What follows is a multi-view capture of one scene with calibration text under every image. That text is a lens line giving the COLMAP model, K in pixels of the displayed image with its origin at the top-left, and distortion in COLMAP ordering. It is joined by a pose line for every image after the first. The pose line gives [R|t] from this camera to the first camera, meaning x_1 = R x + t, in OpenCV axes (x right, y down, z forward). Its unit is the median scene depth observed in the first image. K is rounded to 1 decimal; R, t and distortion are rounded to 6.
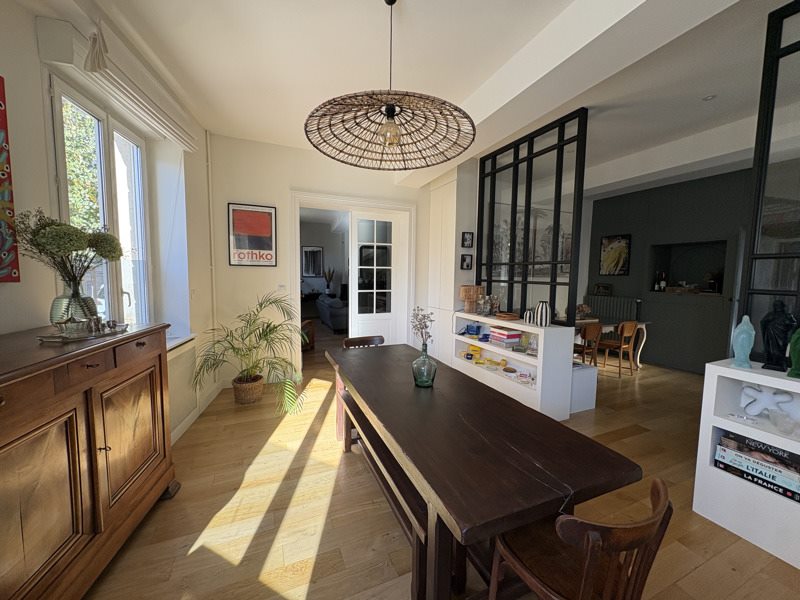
lens RADIAL K [[317.8, 0, 400.5], [0, 317.8, 299.5], [0, 0, 1]] dist [-0.000109, -0.000110]
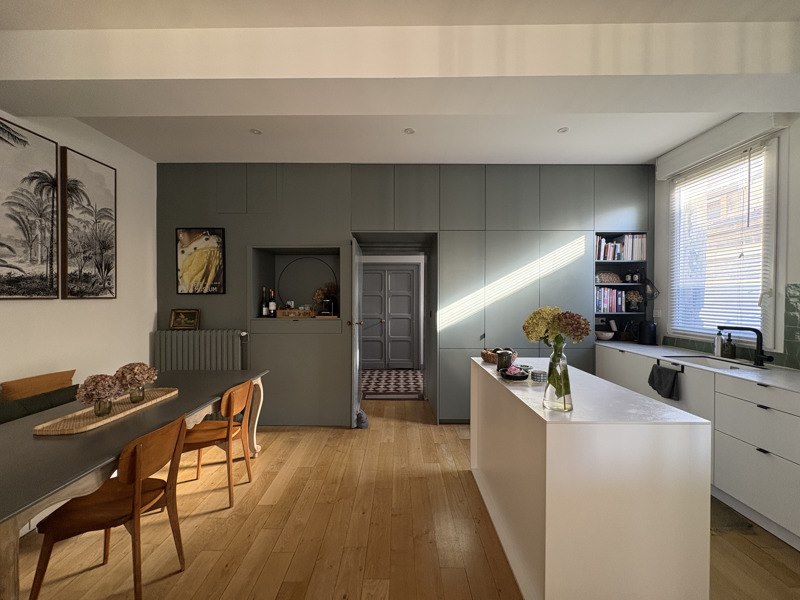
lens RADIAL K [[317.8, 0, 399.5], [0, 317.8, 299.4], [0, 0, 1]] dist [-0.000109, -0.000110]
pose [[0.406361, -0.022059, 0.913446, 0.298231], [0.078940, 0.996818, -0.011045, -0.032799], [-0.910296, 0.076596, 0.406809, 0.453334]]
